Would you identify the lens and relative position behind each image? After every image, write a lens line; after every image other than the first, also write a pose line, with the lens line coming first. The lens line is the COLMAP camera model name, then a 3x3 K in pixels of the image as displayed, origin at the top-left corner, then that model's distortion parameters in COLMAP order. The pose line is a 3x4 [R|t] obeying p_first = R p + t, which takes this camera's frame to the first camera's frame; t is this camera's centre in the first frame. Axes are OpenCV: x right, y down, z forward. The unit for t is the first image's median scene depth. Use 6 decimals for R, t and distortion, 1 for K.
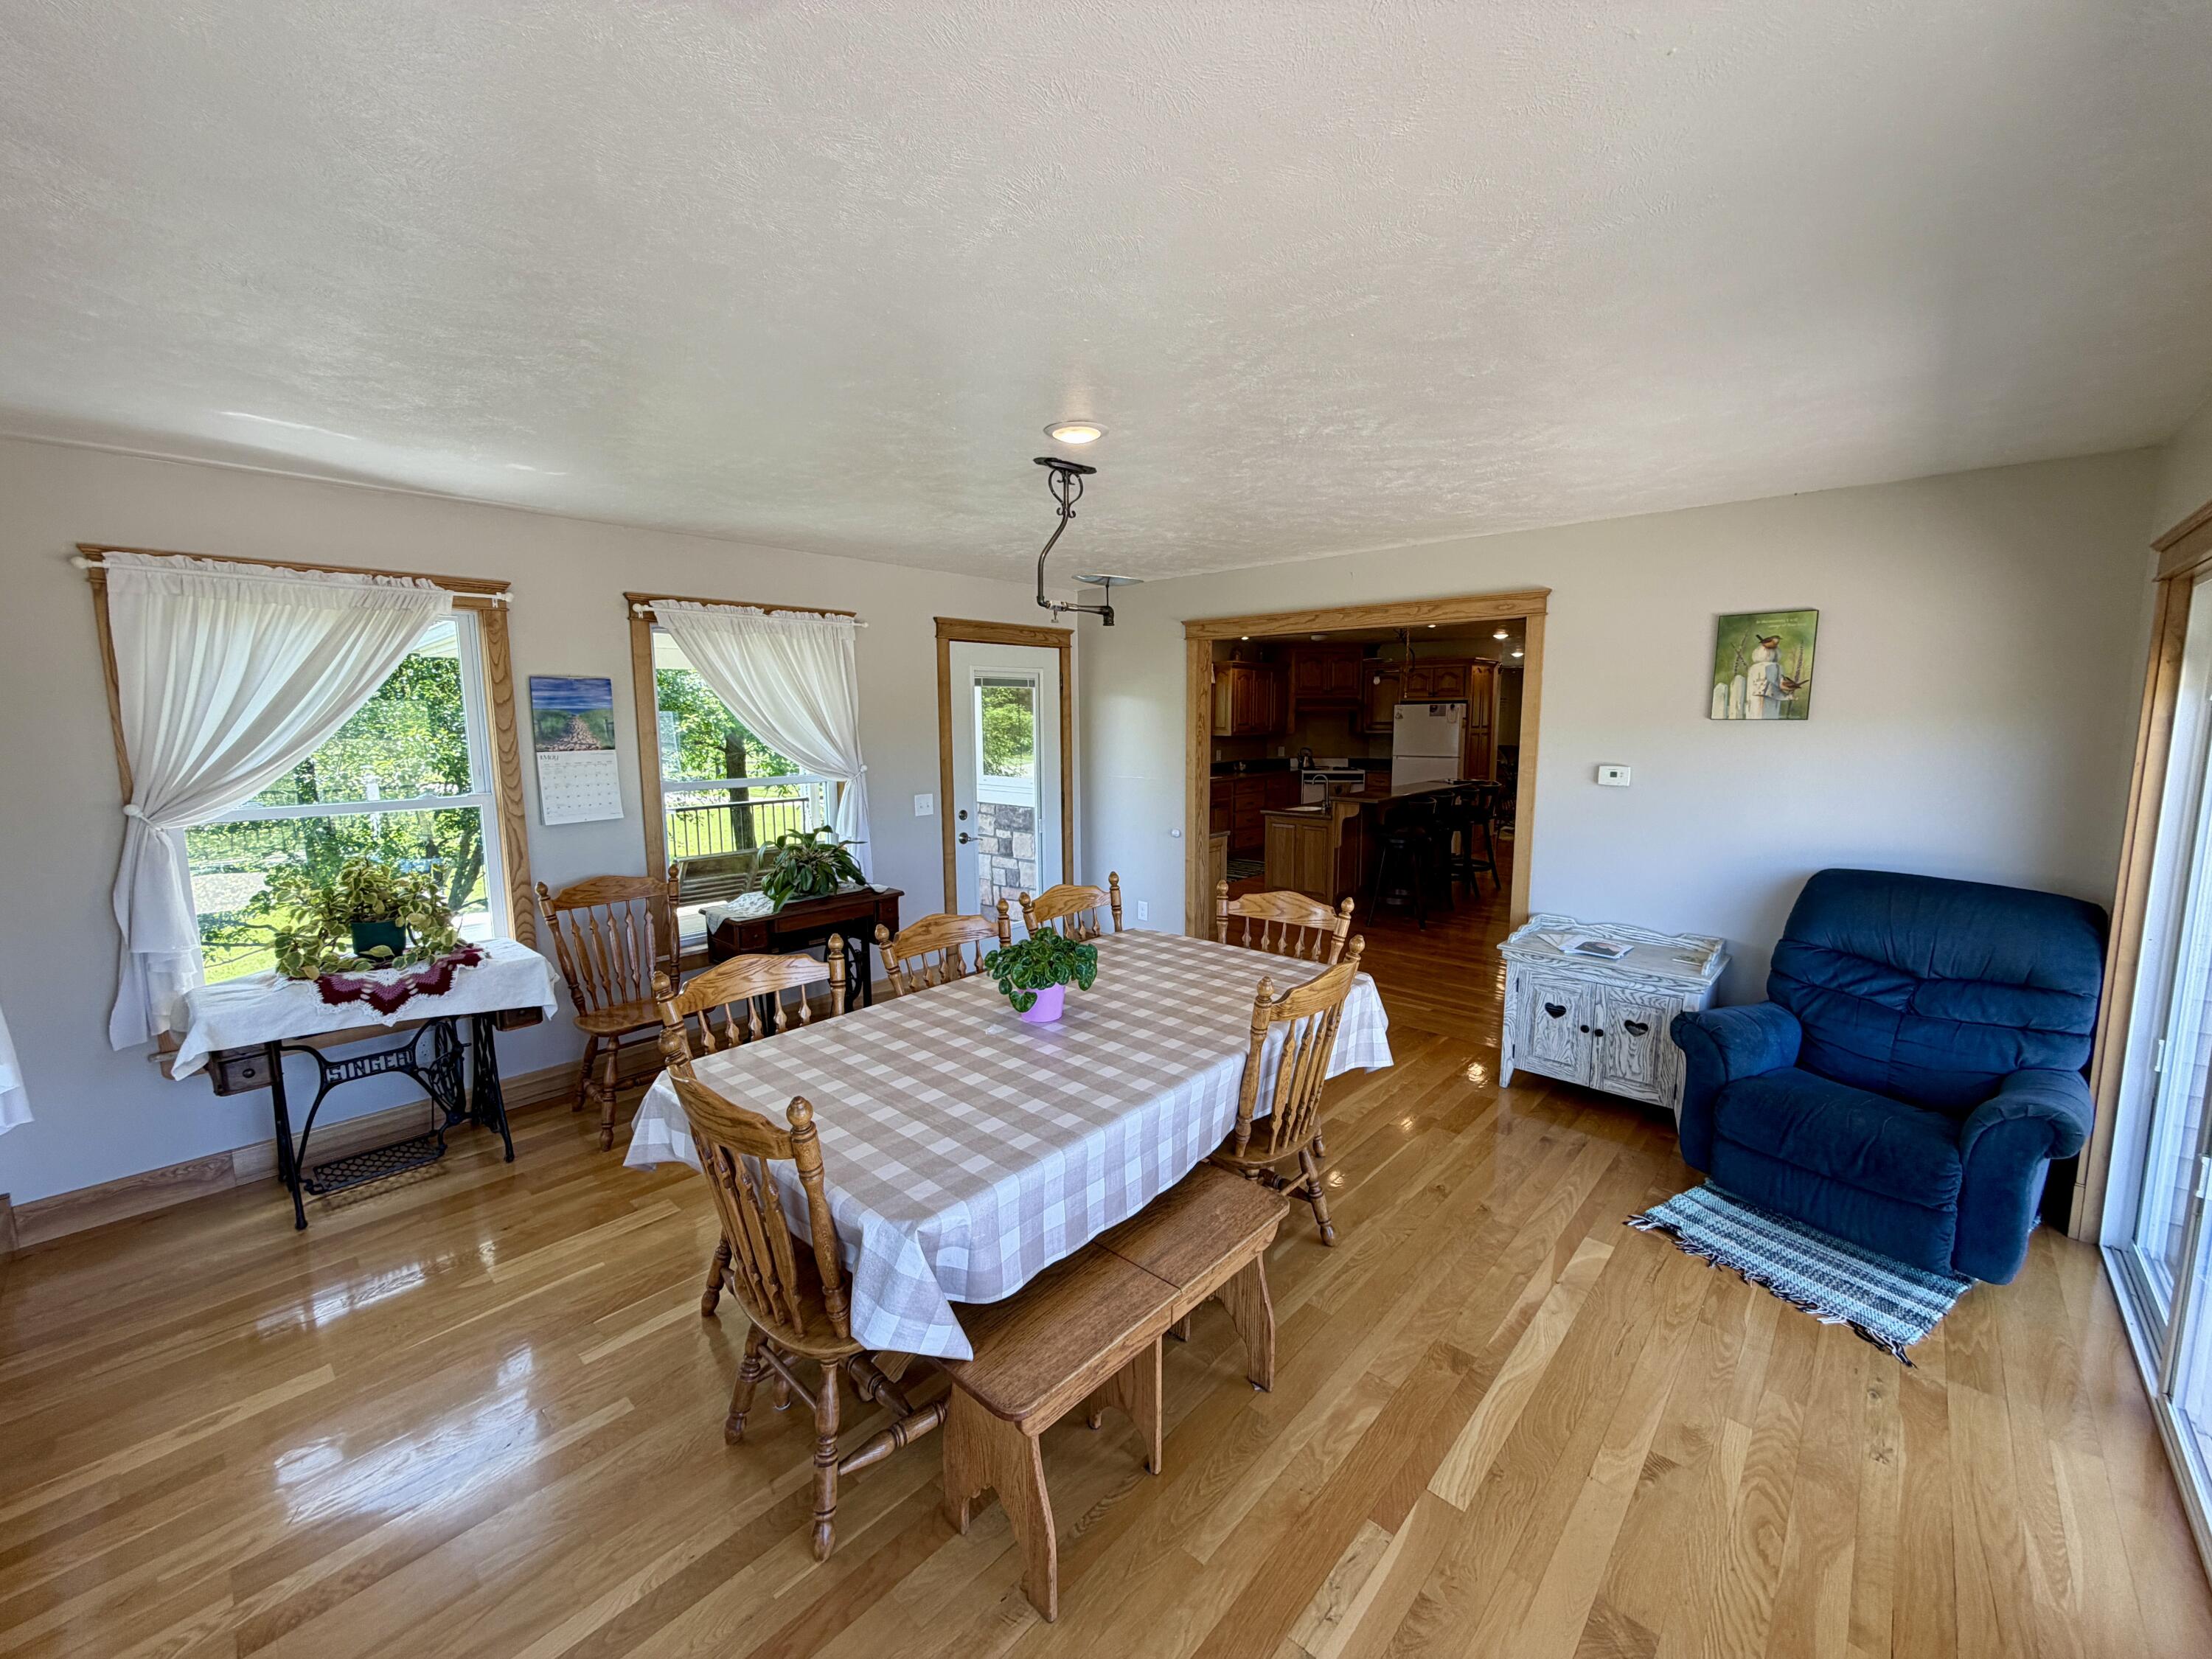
lens RADIAL K [[880.4, 0, 1102.3], [0, 880.4, 826.8], [0, 0, 1]] dist [0.000577, -0.000382]
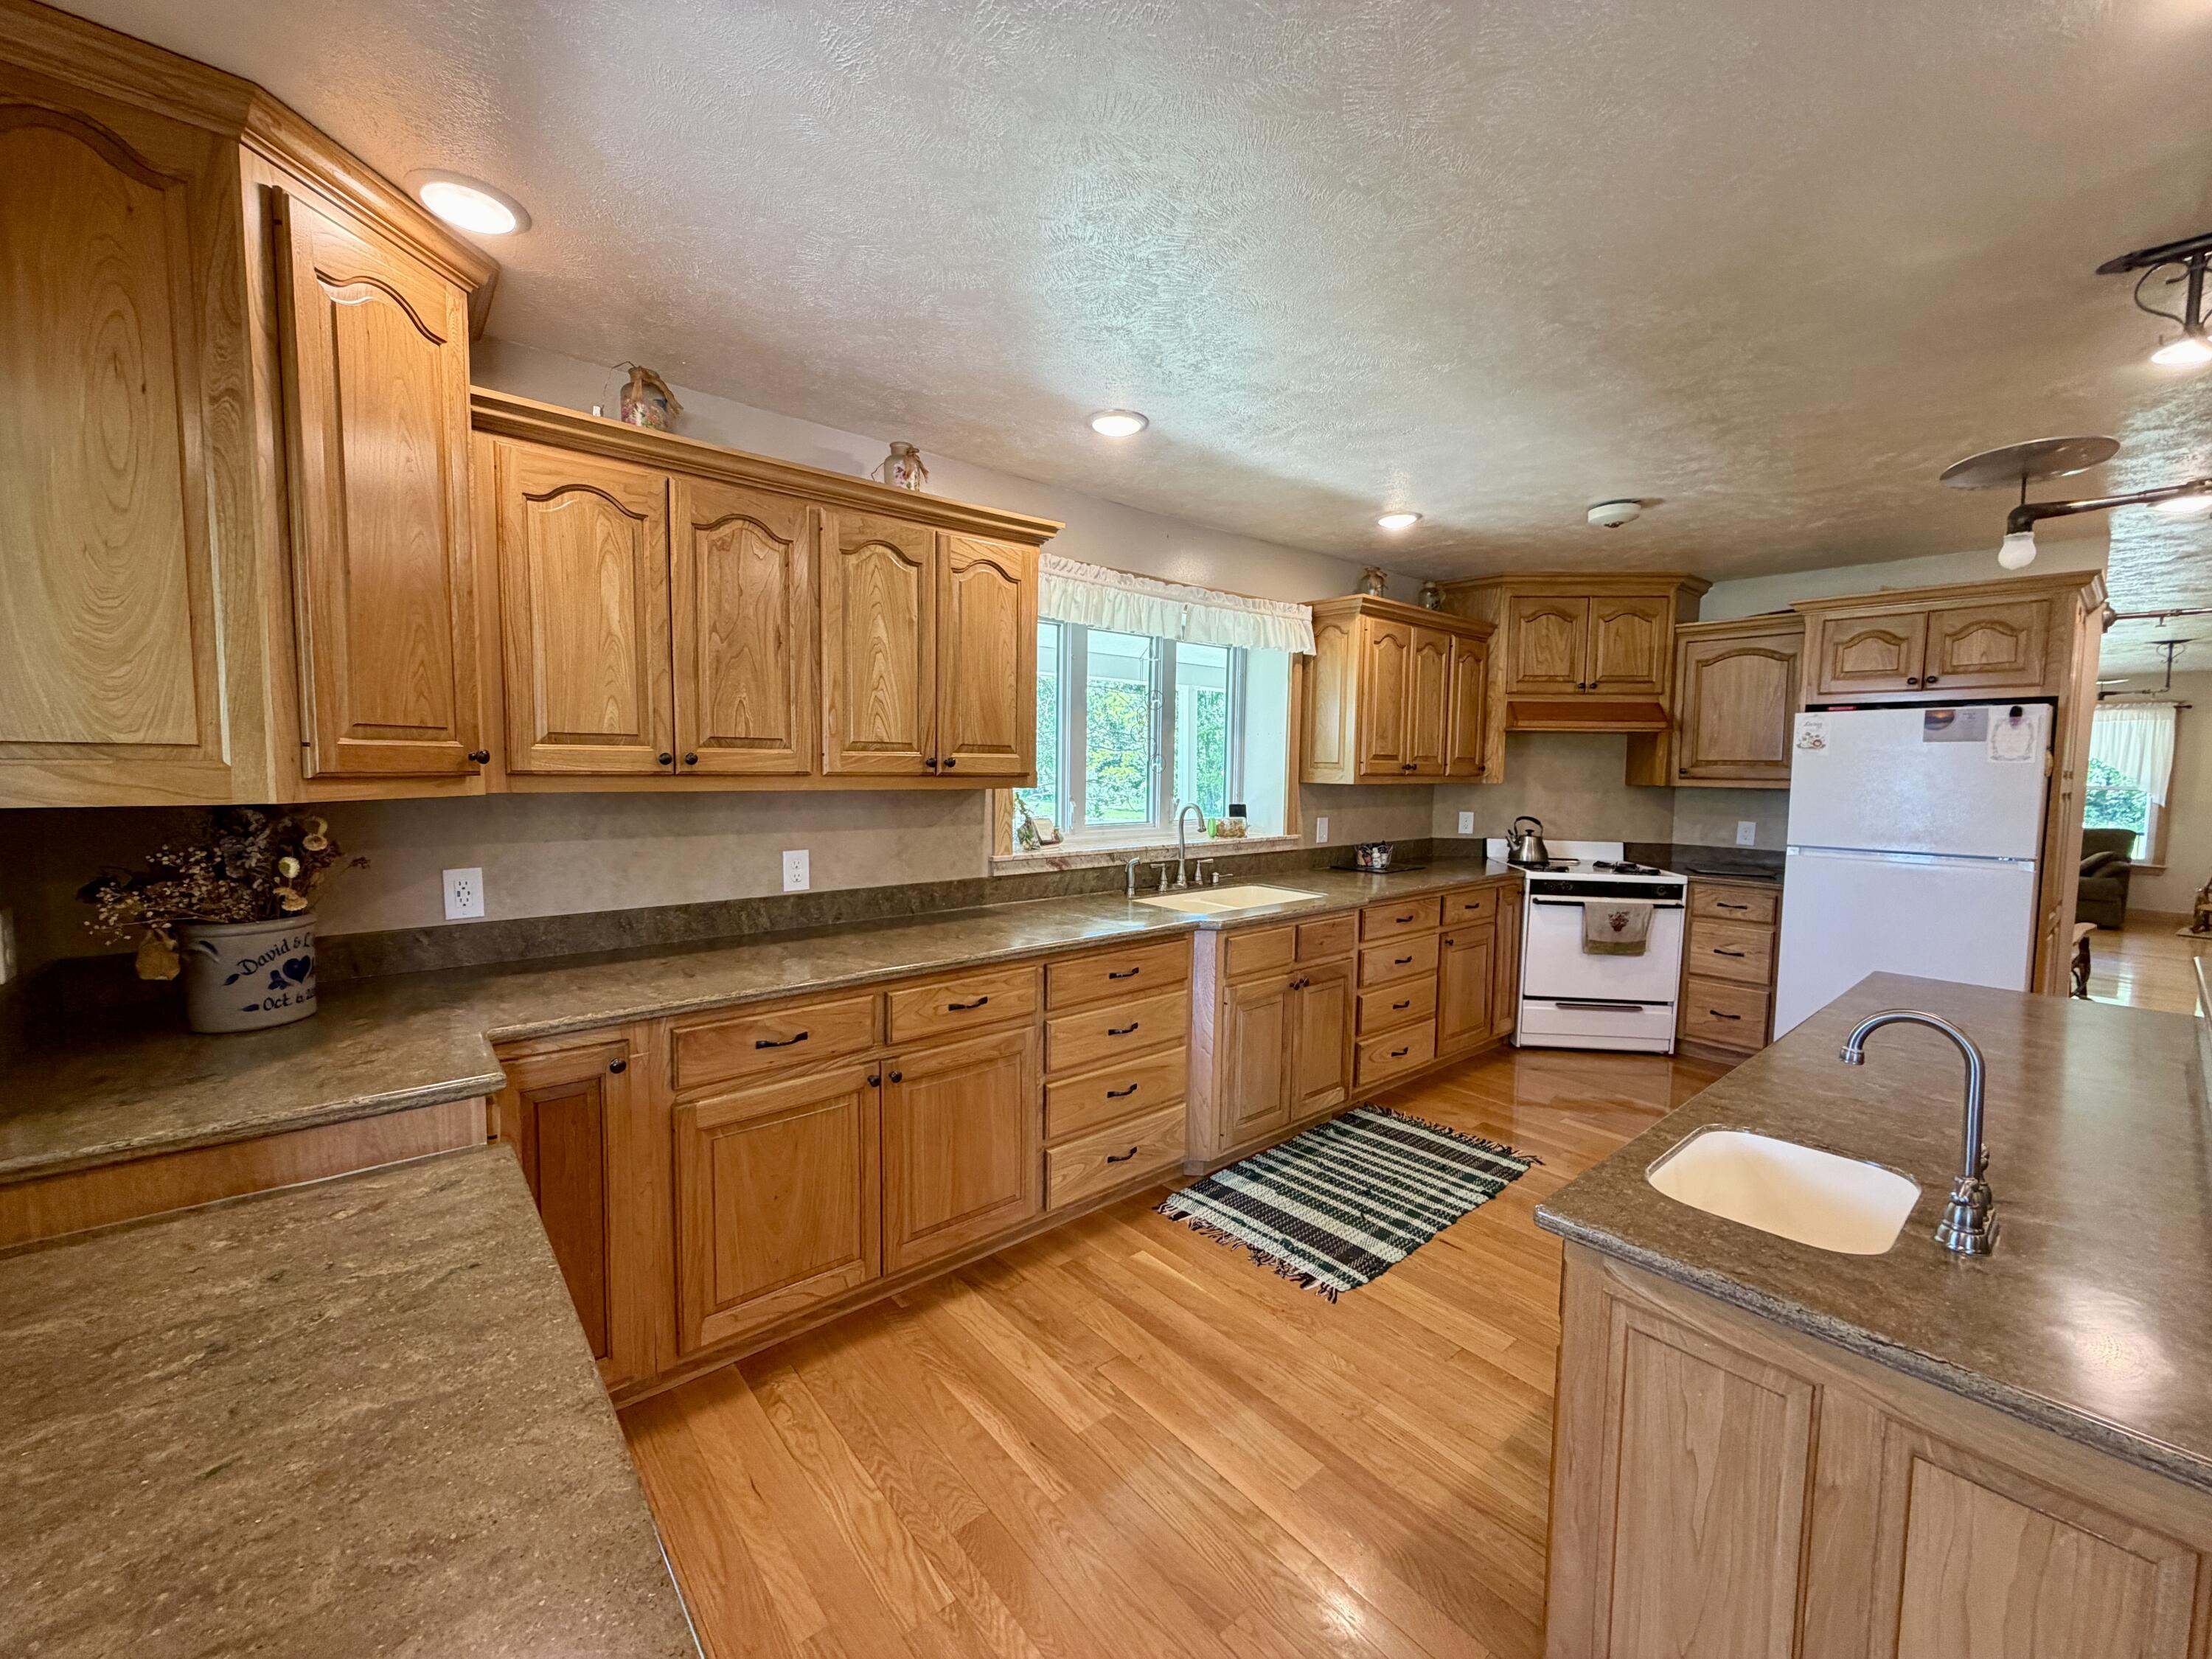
lens RADIAL K [[880.4, 0, 1102.3], [0, 880.4, 826.8], [0, 0, 1]] dist [0.000577, -0.000382]
pose [[0.991937, 0.027466, -0.123723, 0.081408], [-0.034087, 0.998079, -0.051725, -0.058452], [0.122064, 0.055526, 0.990968, 0.578308]]
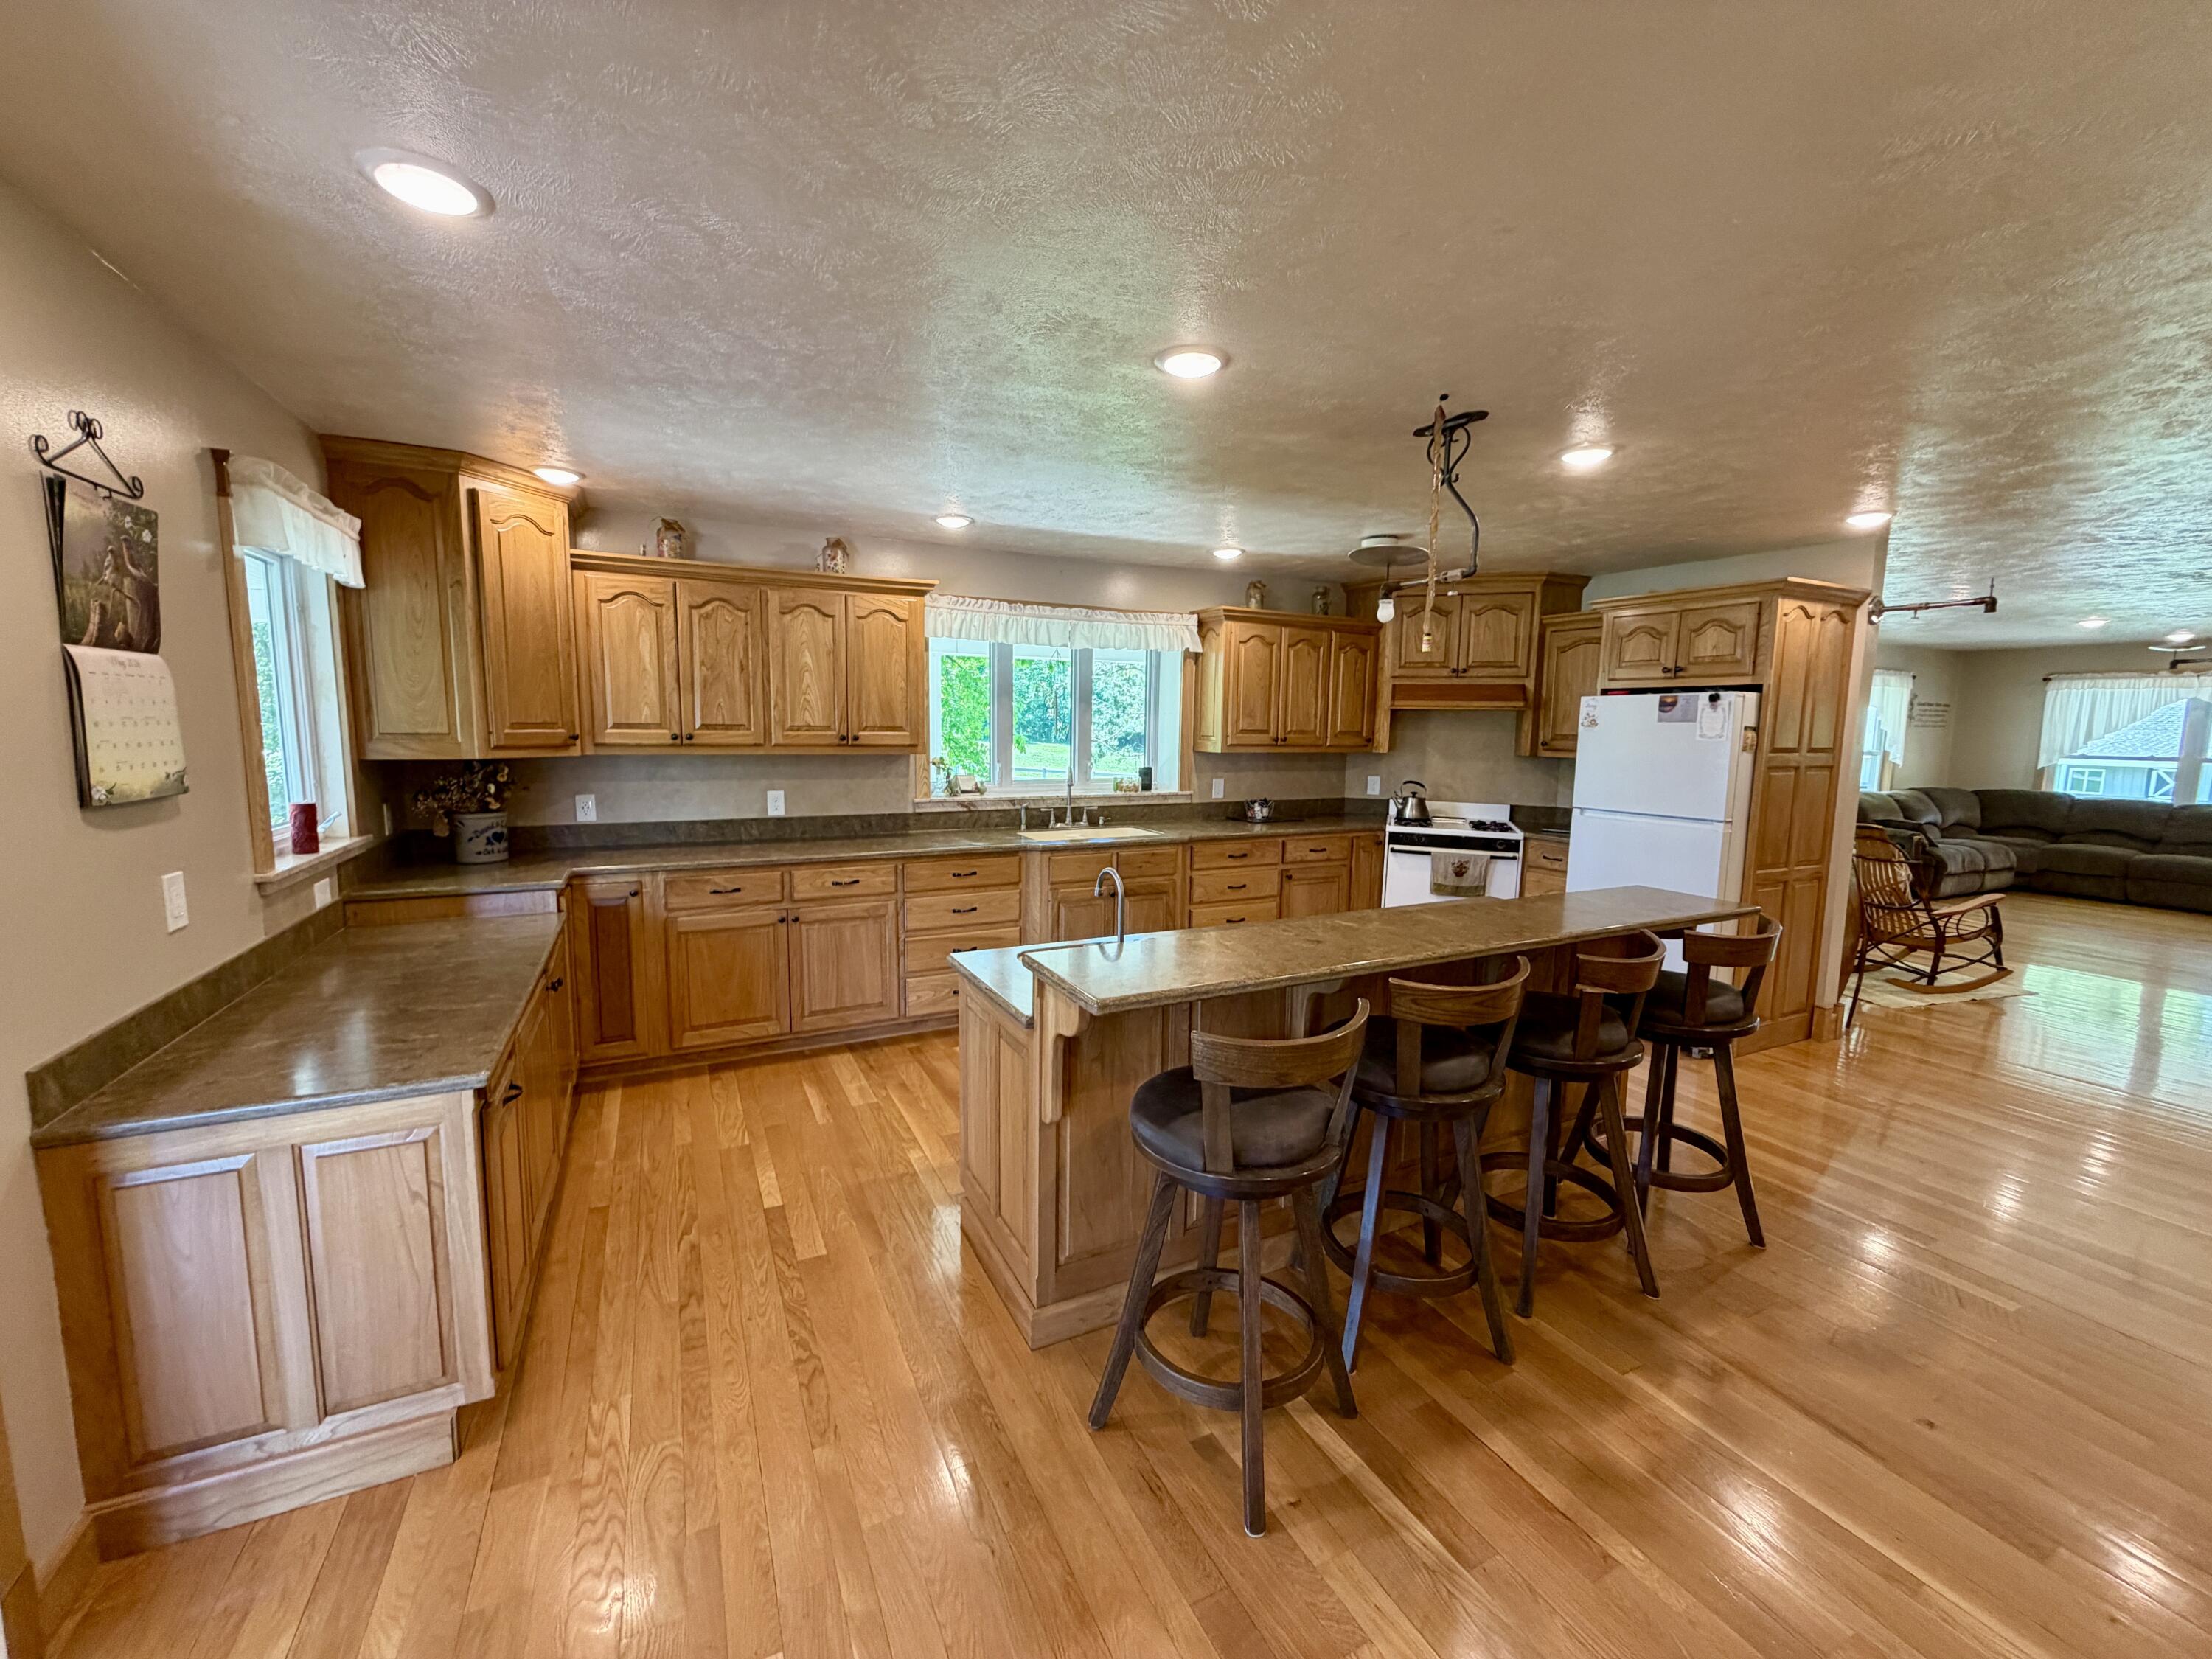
lens RADIAL K [[880.4, 0, 1102.3], [0, 880.4, 826.8], [0, 0, 1]] dist [0.000577, -0.000382]
pose [[0.935681, 0.060387, -0.347641, 0.257556], [-0.063795, 0.997962, 0.001644, -0.055263], [0.347032, 0.020639, 0.937626, 0.480302]]
